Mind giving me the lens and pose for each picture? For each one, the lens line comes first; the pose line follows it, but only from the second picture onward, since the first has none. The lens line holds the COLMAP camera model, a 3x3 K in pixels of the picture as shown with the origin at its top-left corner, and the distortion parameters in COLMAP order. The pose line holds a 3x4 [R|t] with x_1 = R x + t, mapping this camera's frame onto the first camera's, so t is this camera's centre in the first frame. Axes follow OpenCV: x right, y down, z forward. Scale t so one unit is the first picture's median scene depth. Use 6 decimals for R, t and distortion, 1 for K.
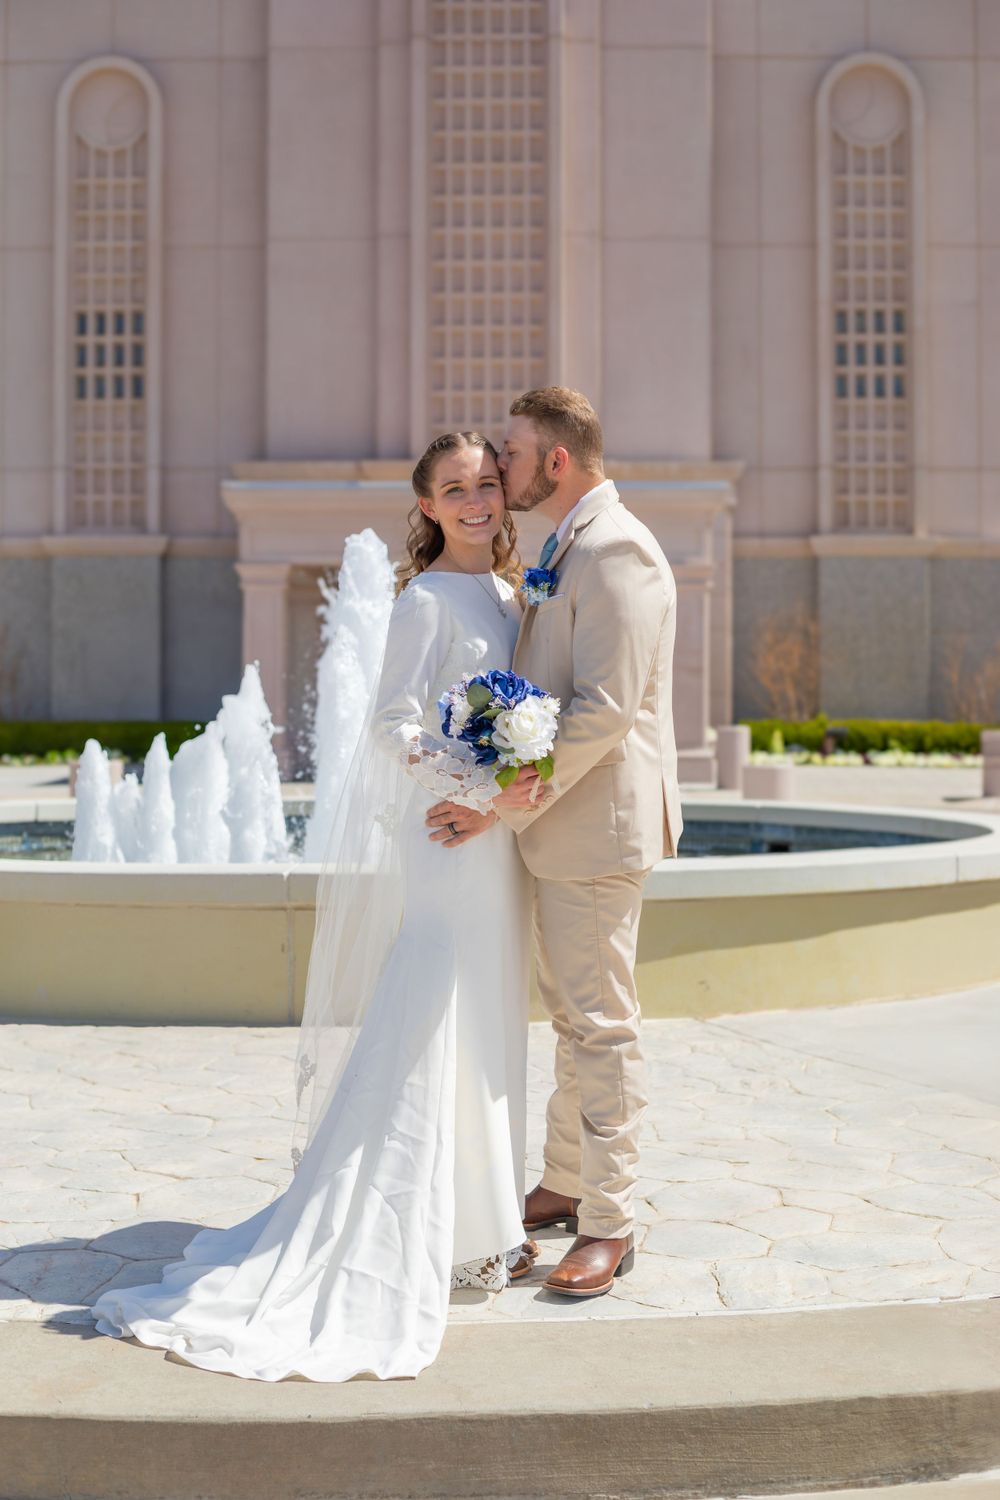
lens RADIAL K [[2015.8, 0, 508.1], [0, 2015.8, 756.1], [0, 0, 1]] dist [-0.082939, 0.000000]
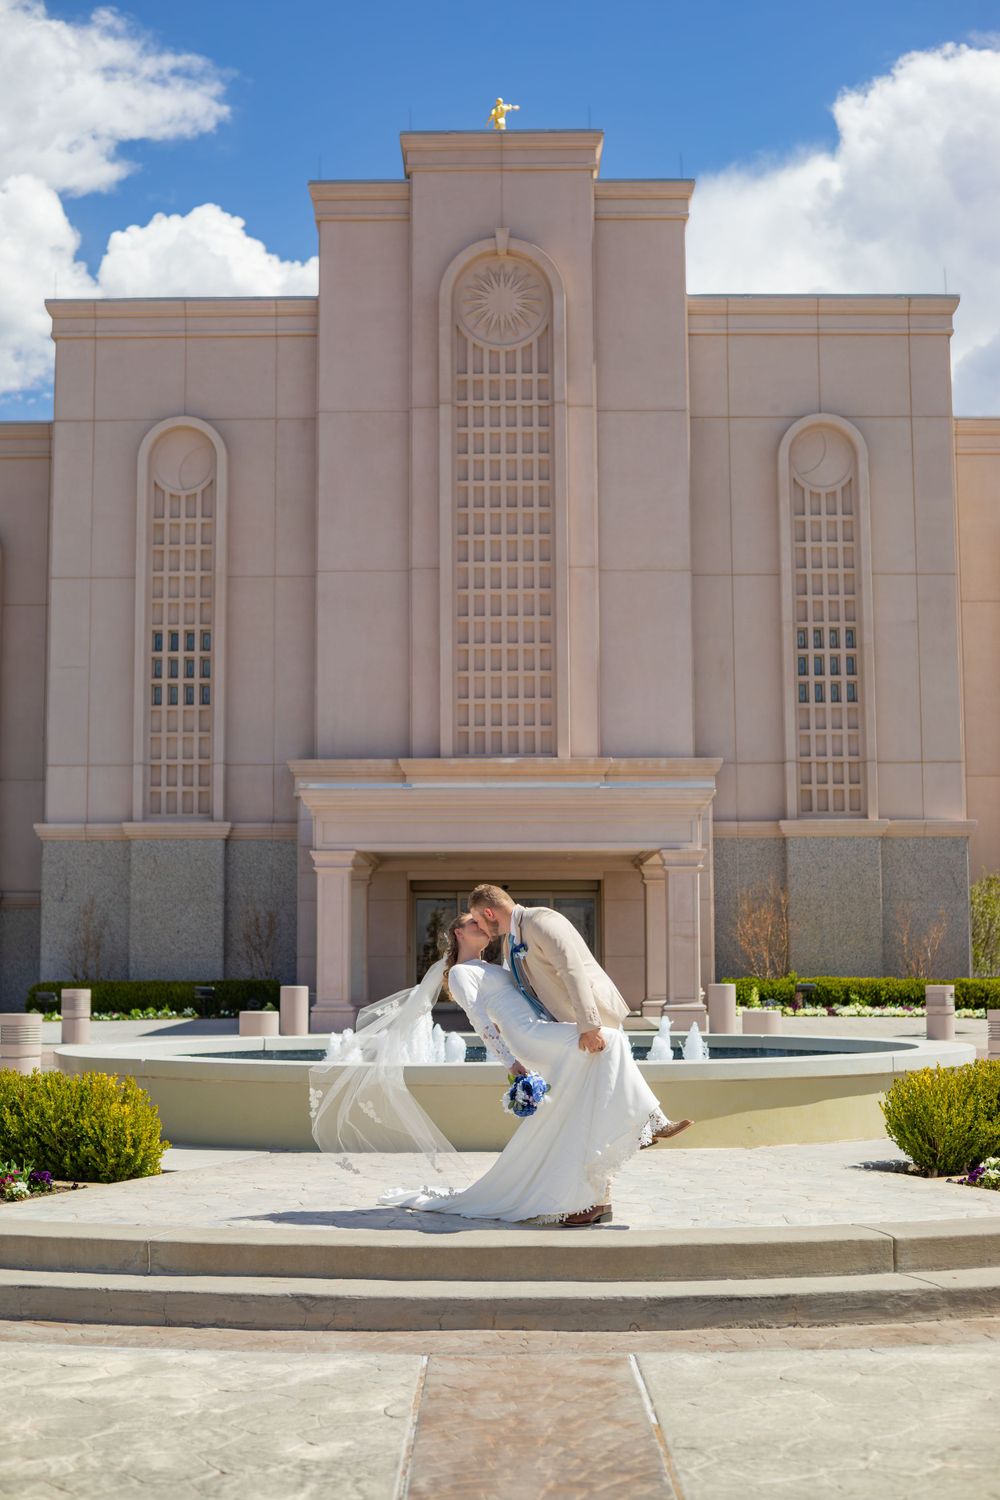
lens RADIAL K [[2211.7, 0, 492.2], [0, 2211.7, 750.0], [0, 0, 1]] dist [-0.110543, 0.000000]
pose [[0.999592, -0.002308, 0.028452, -0.054111], [0.005744, 0.992601, -0.121286, 0.005040], [-0.027962, 0.121400, 0.992210, -0.280129]]
